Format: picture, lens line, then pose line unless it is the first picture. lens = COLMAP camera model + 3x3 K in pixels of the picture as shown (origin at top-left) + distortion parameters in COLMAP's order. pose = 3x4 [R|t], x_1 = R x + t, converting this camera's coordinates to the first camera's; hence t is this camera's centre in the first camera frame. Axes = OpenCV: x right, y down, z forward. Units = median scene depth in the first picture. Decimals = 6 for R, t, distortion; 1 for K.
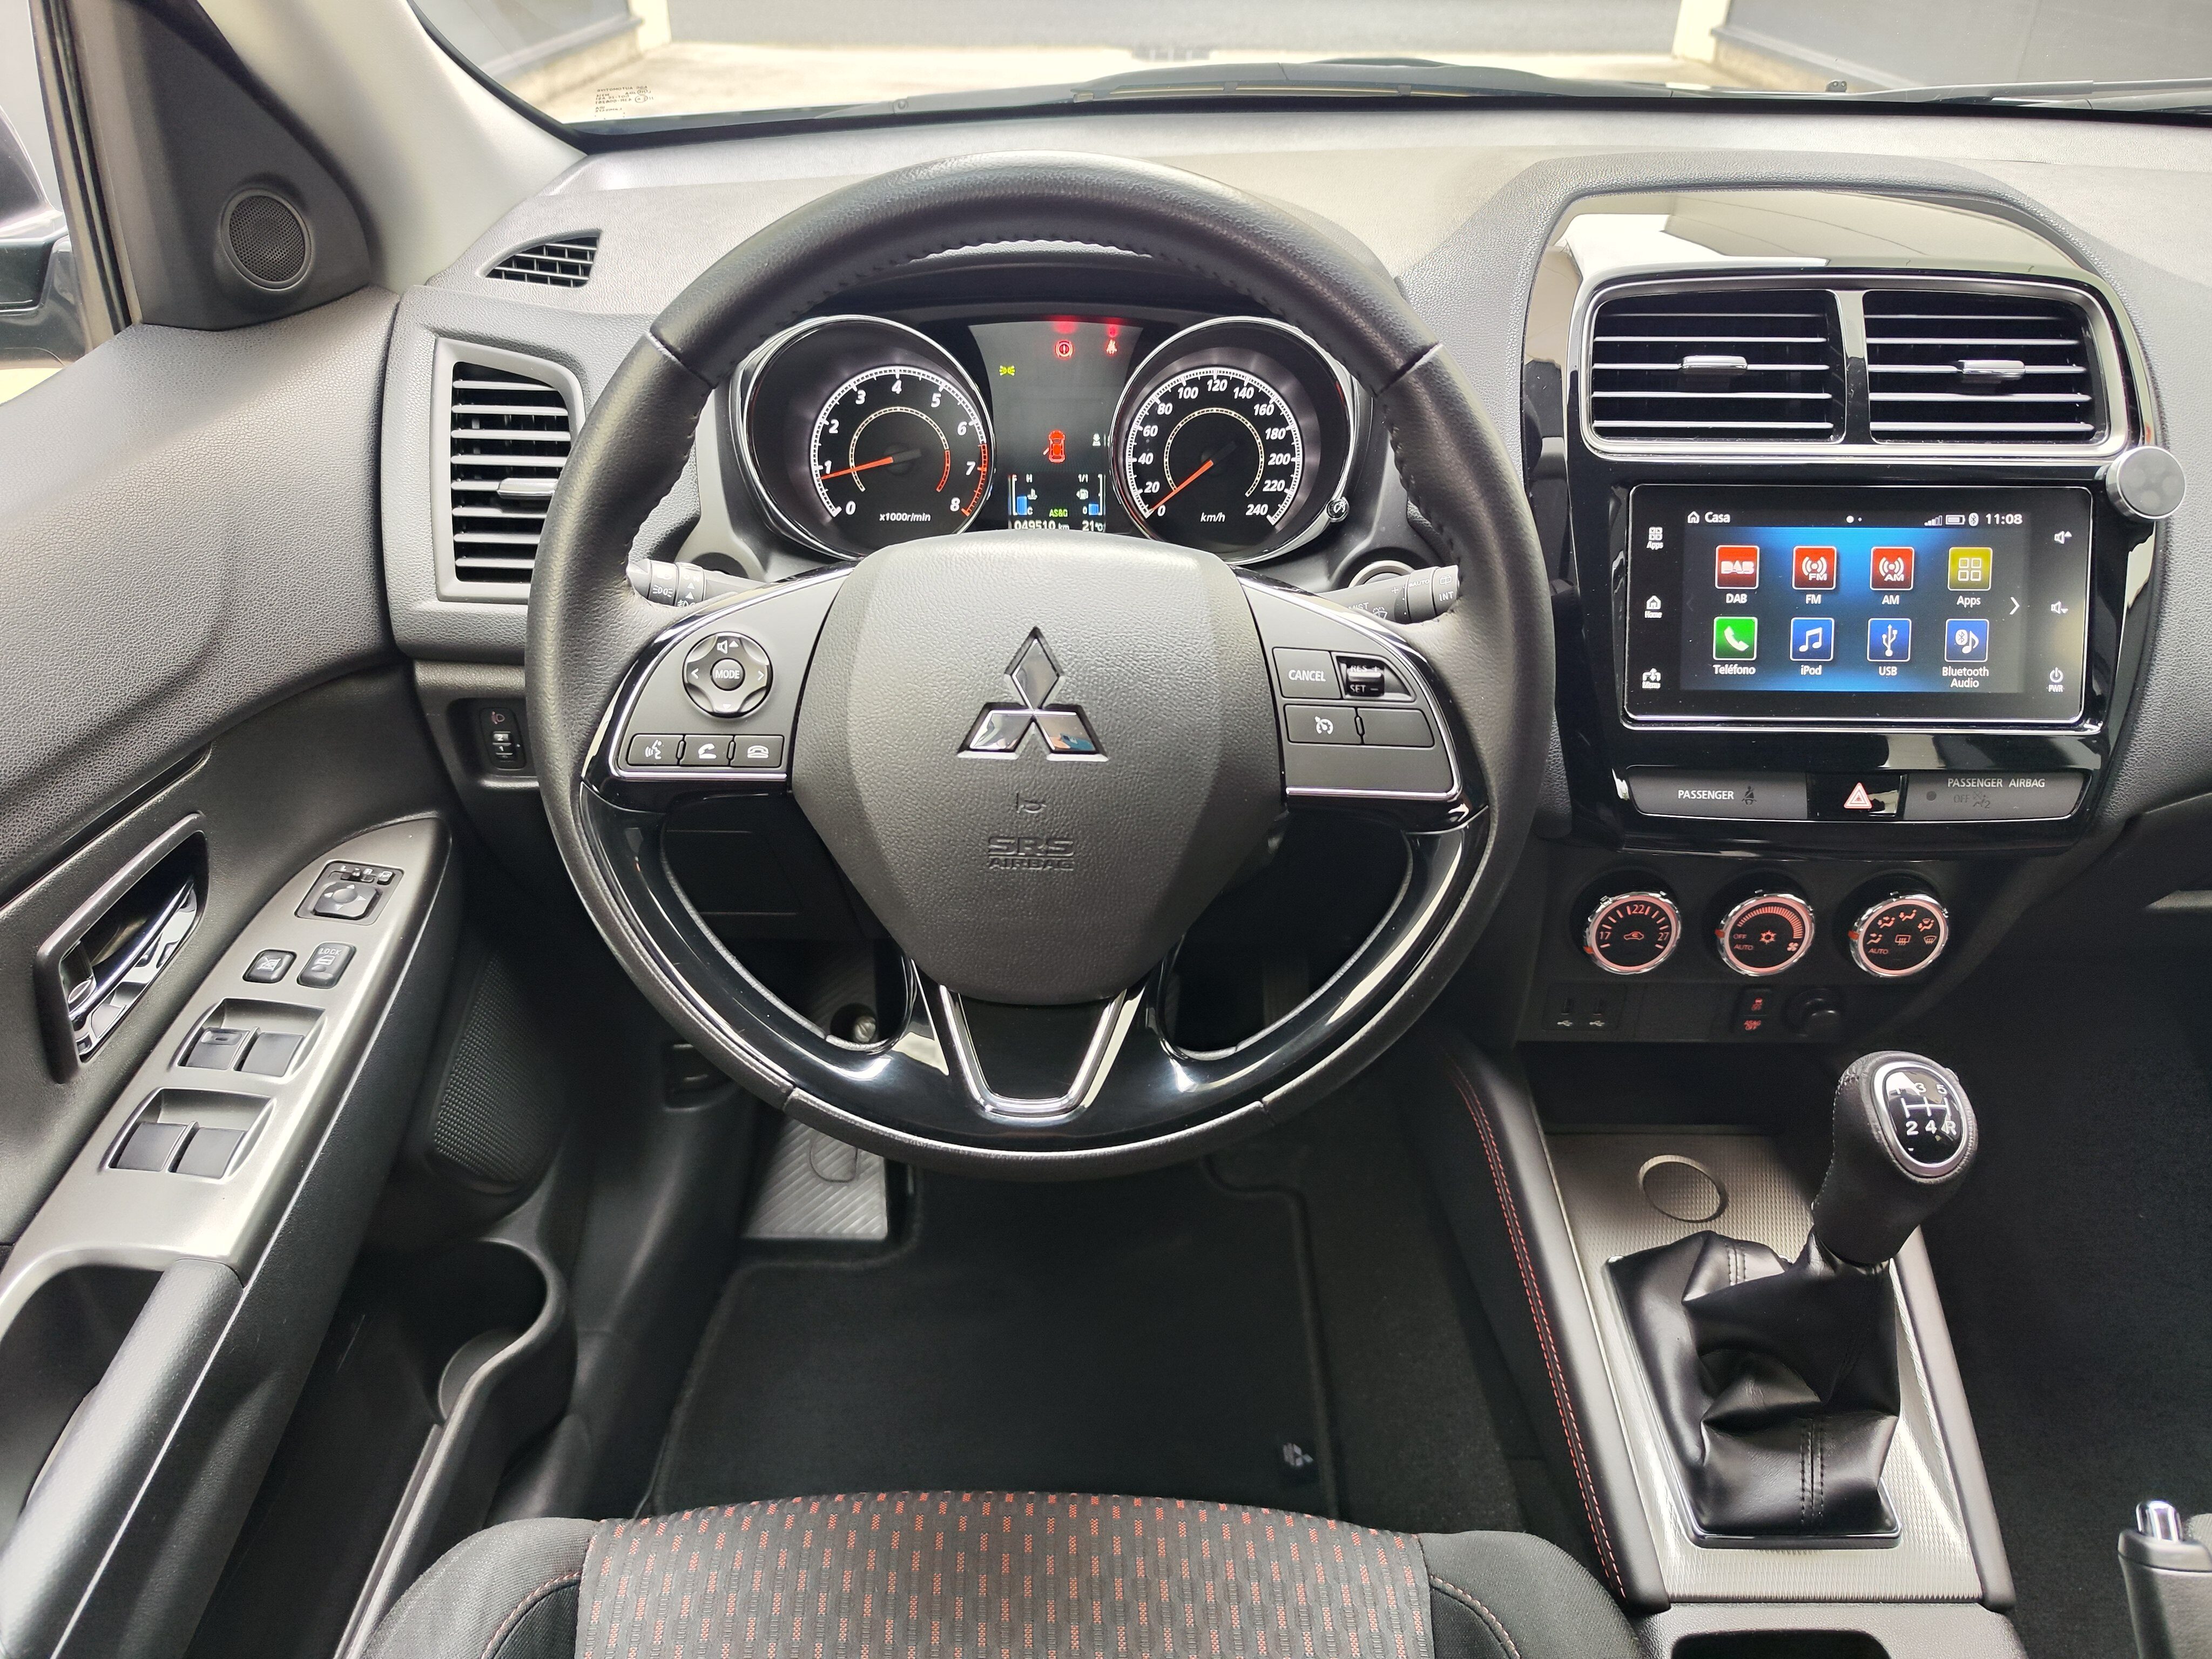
lens RADIAL K [[1517.5, 0, 1119.1], [0, 1517.5, 814.1], [0, 0, 1]] dist [0.011337, -0.021369]
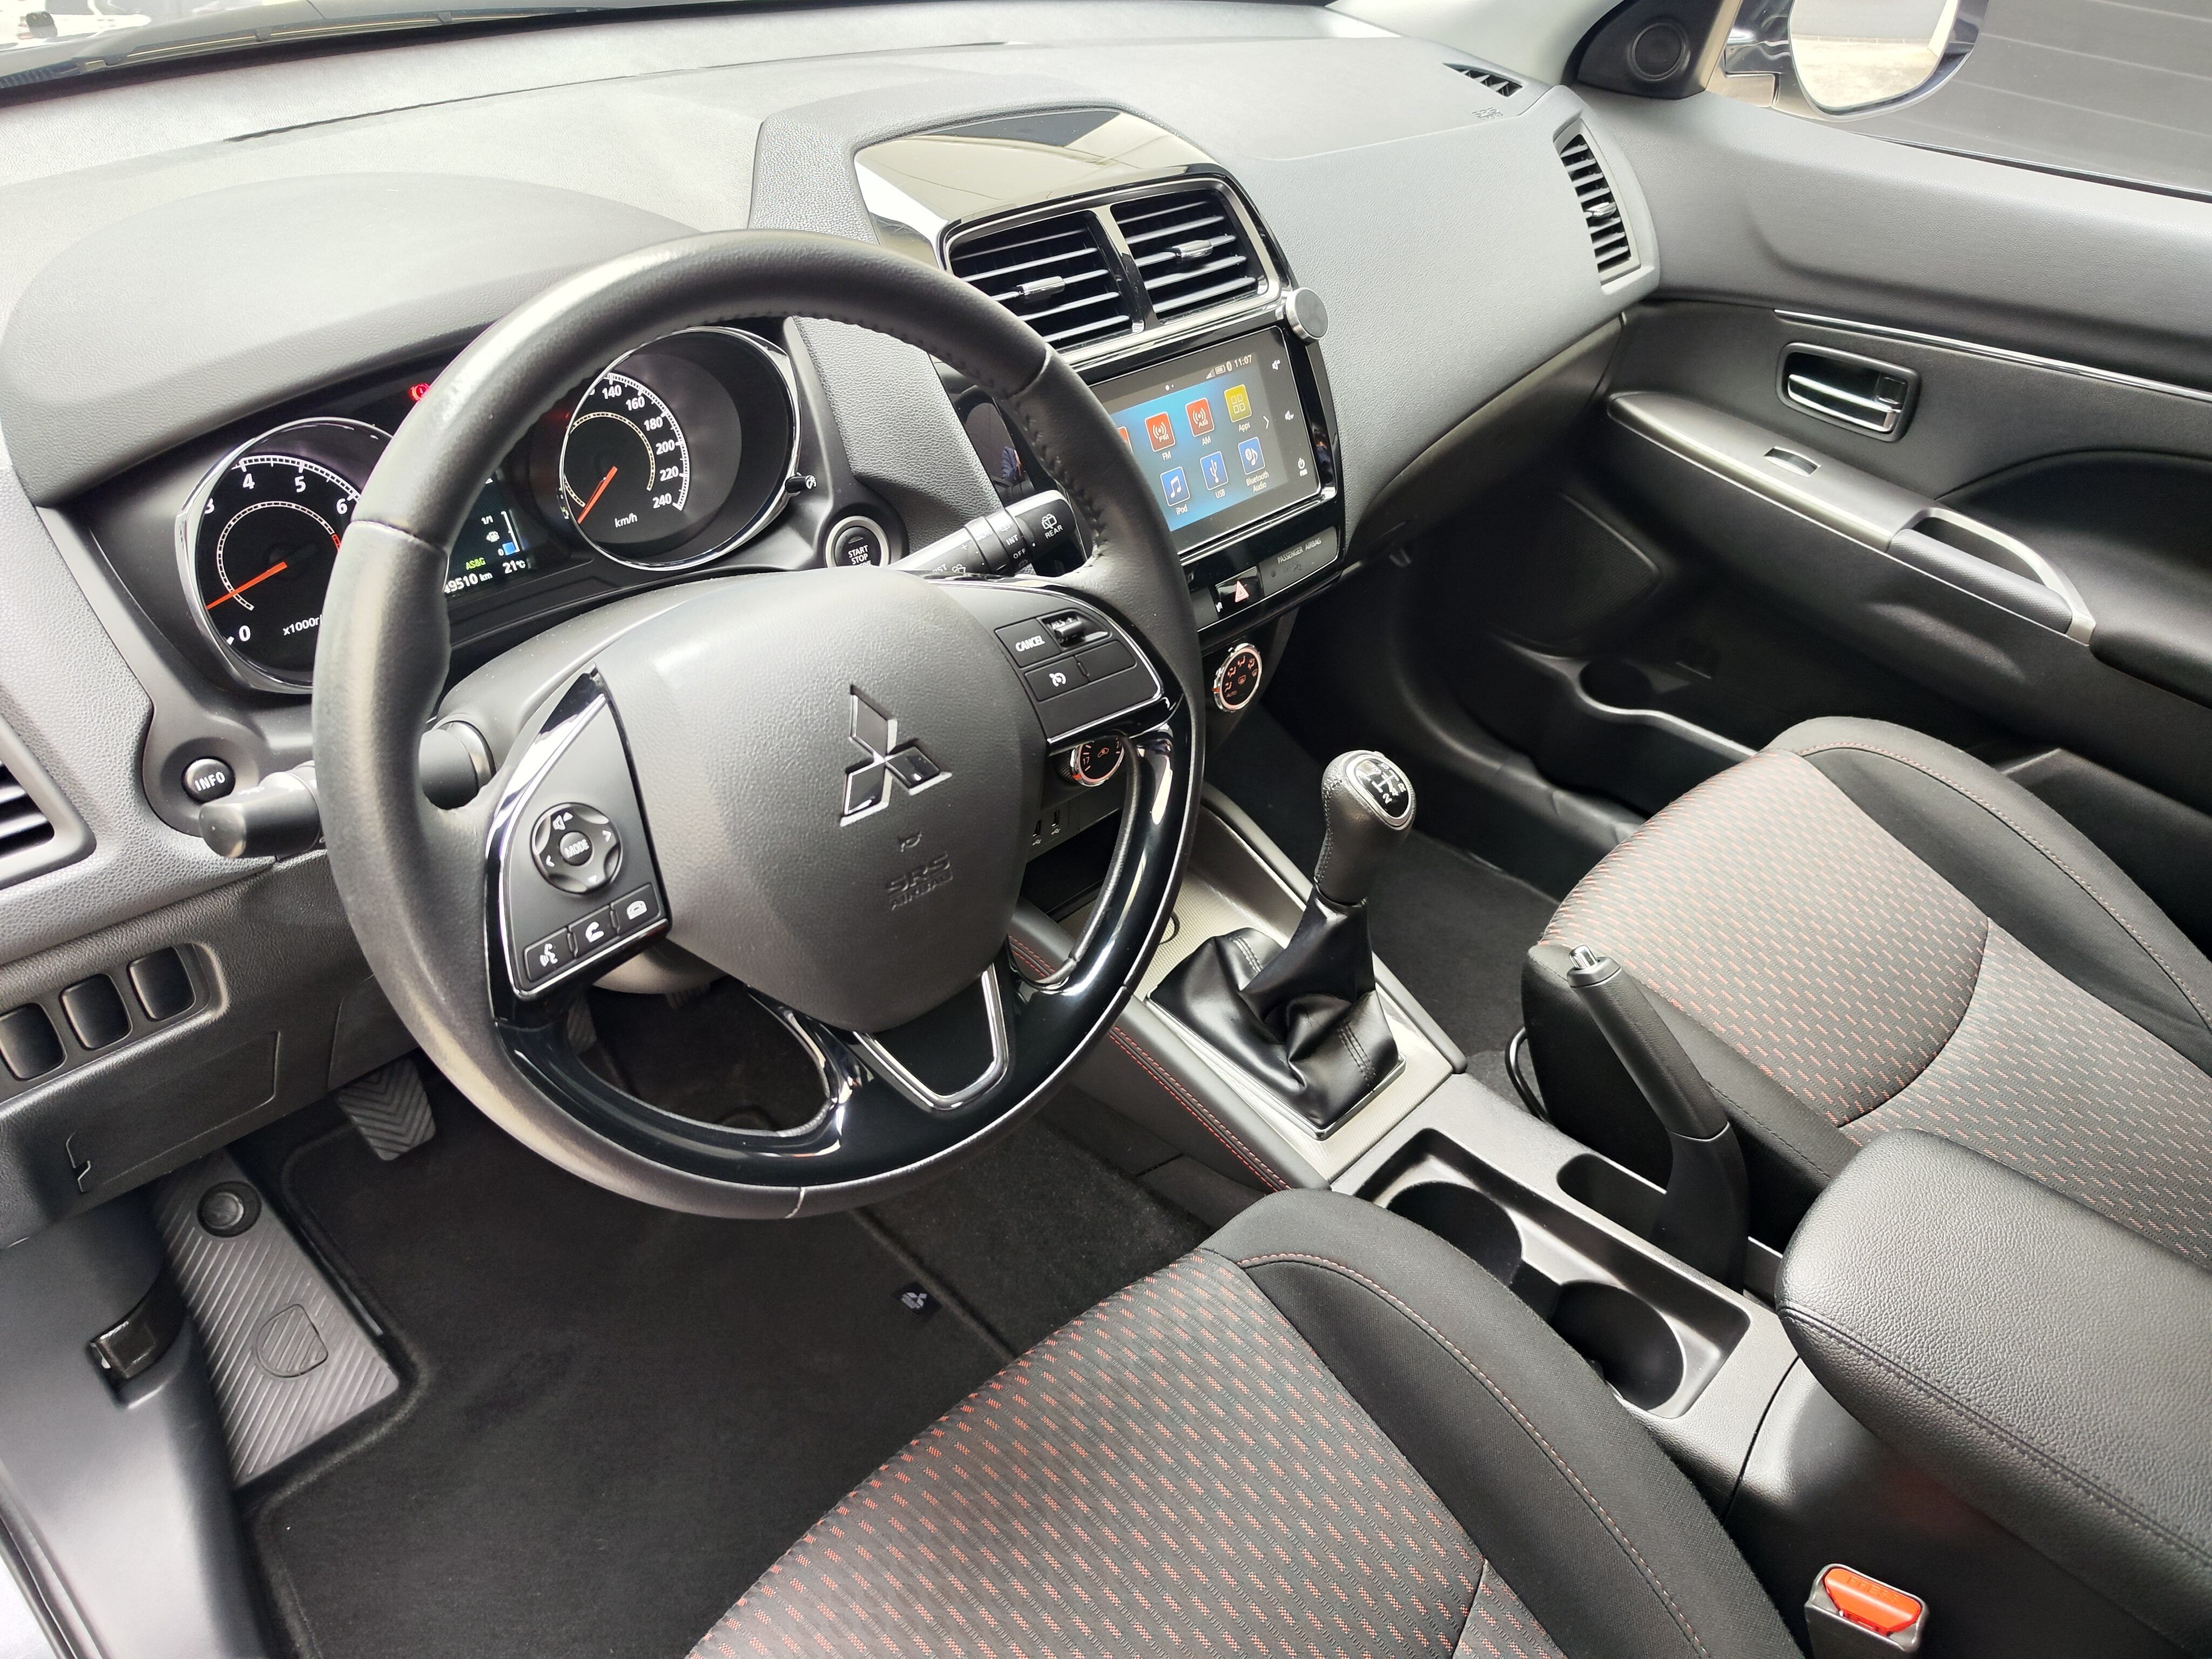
lens RADIAL K [[1517.5, 0, 1102.2], [0, 1517.5, 819.2], [0, 0, 1]] dist [0.011337, -0.021369]
pose [[0.692906, -0.402004, 0.598560, -0.465950], [0.328221, 0.915010, 0.234581, -0.176324], [-0.641991, 0.033917, 0.765962, 0.061073]]
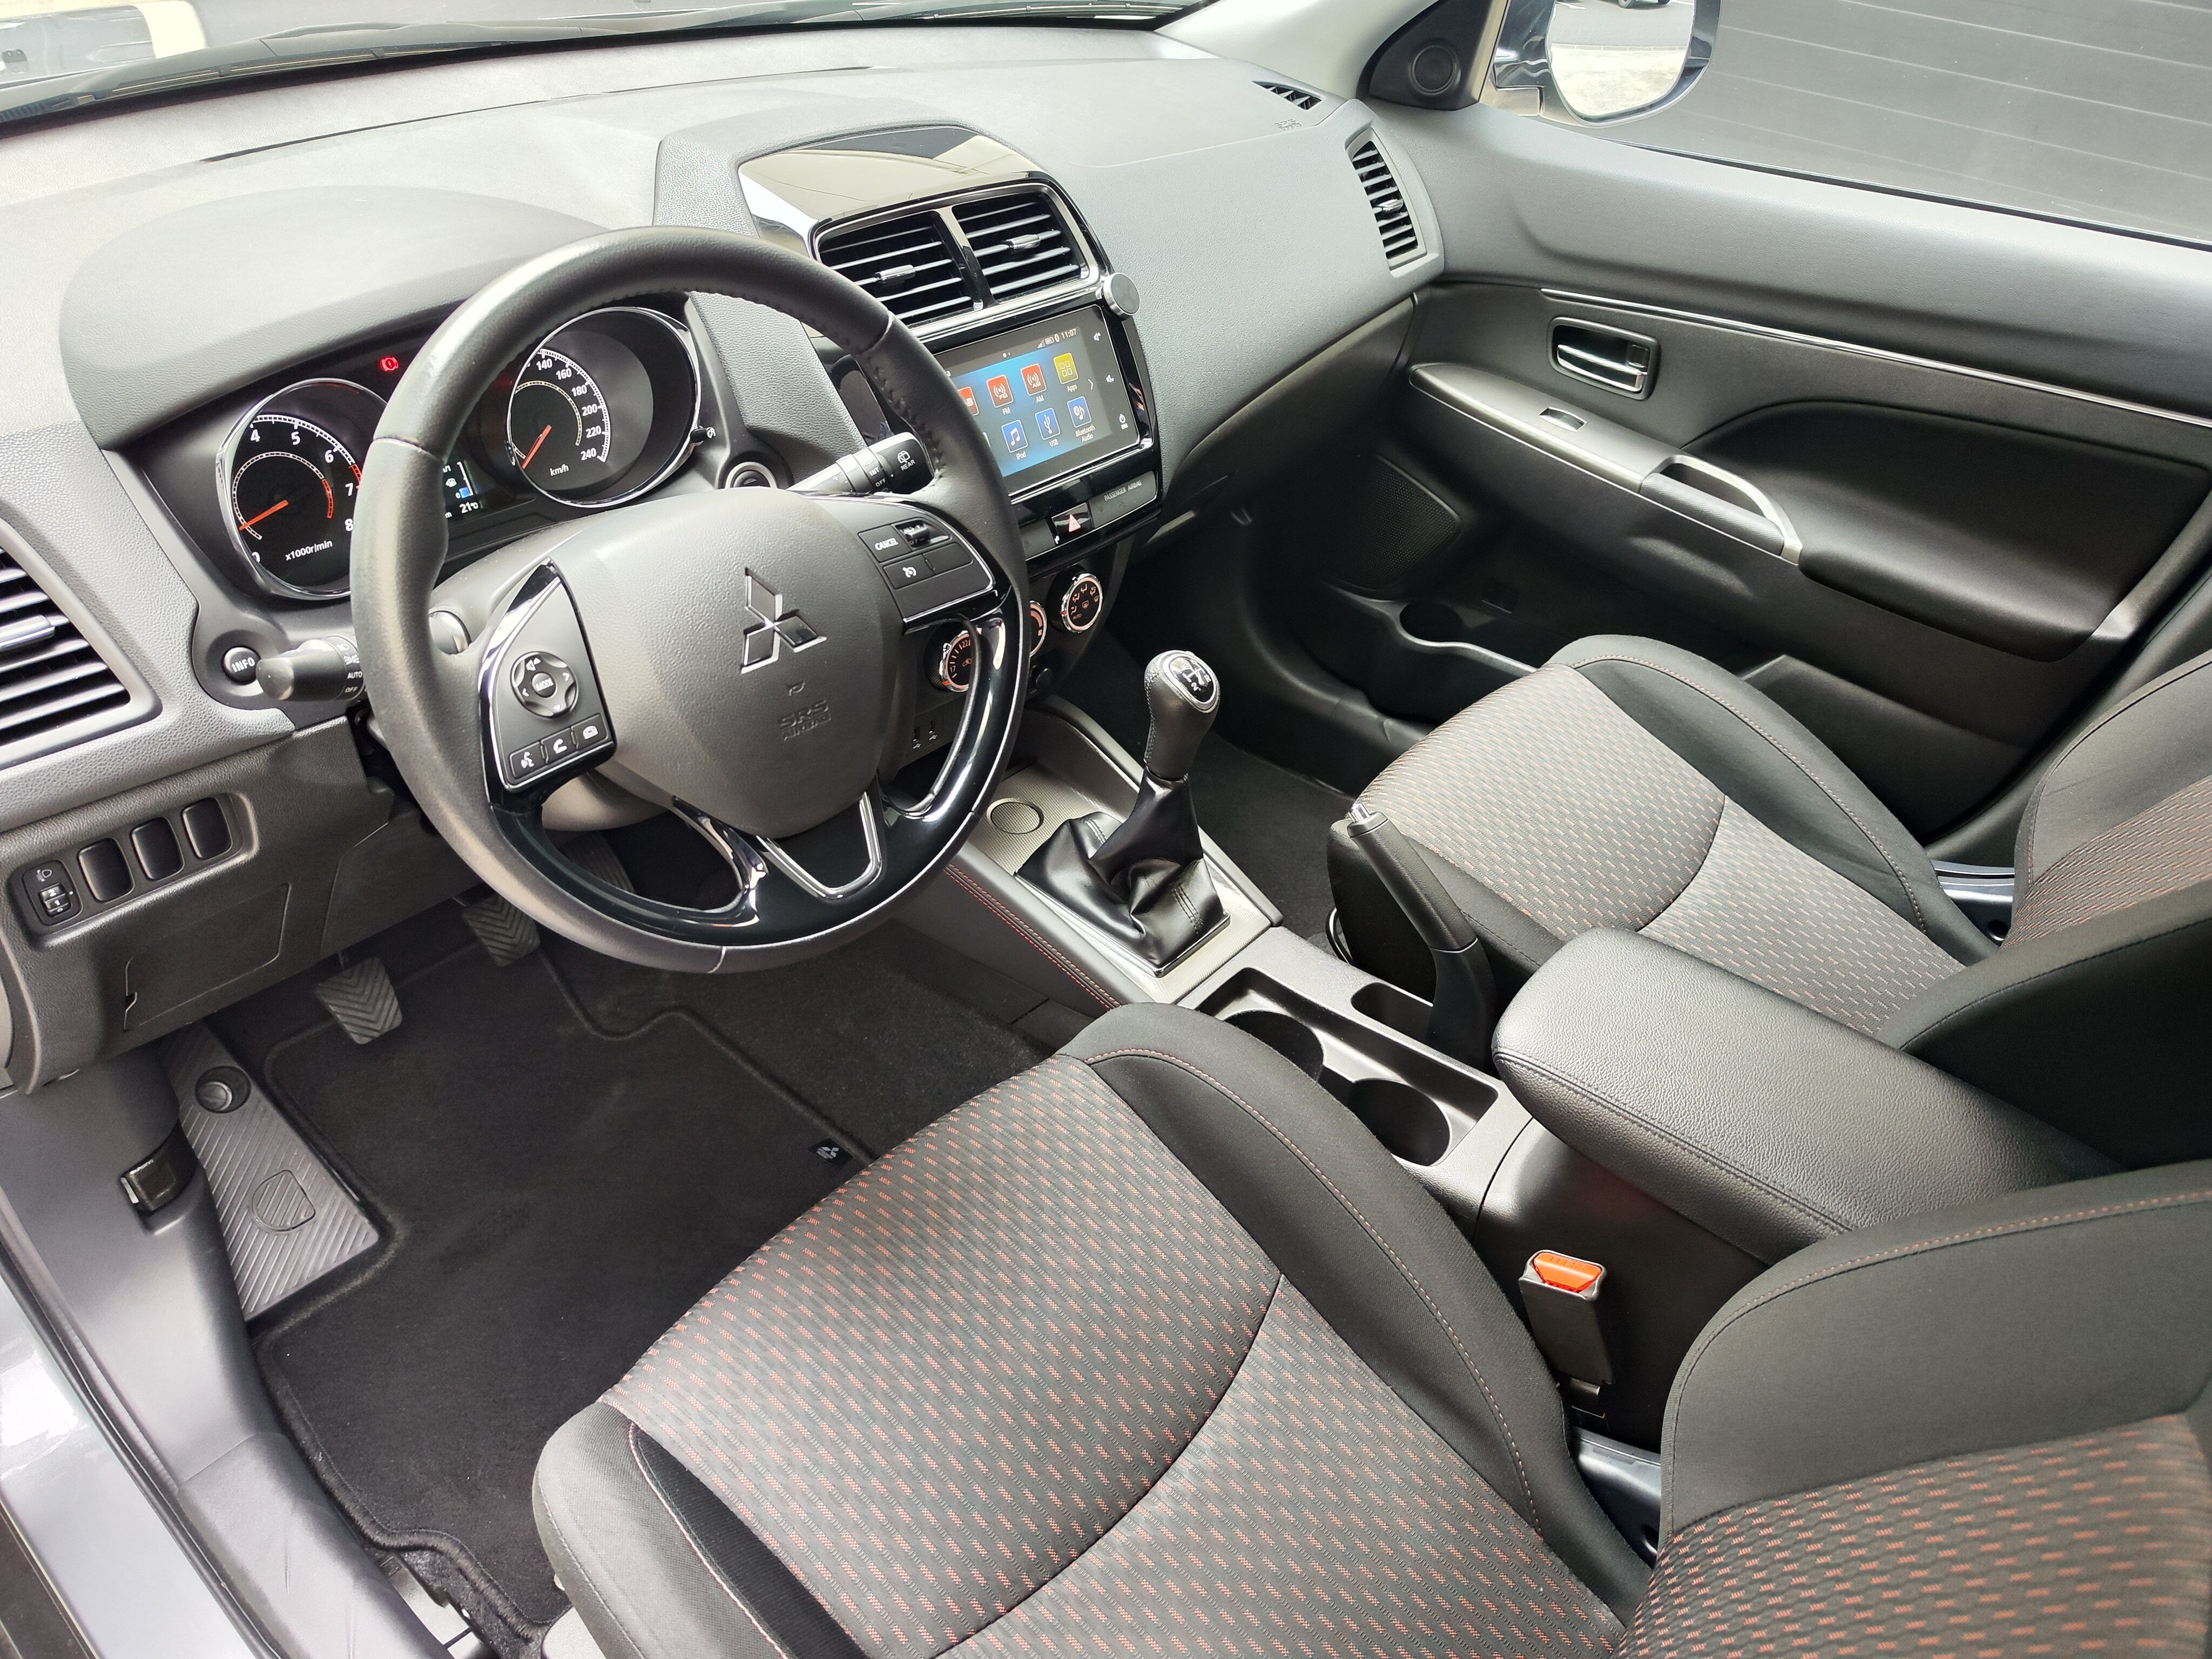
lens RADIAL K [[1517.5, 0, 1106.5], [0, 1517.5, 825.0], [0, 0, 1]] dist [0.011337, -0.021369]
pose [[0.644607, -0.425910, 0.634887, -0.643341], [0.346545, 0.903010, 0.253928, -0.115932], [-0.681460, 0.056333, 0.729684, -0.186793]]
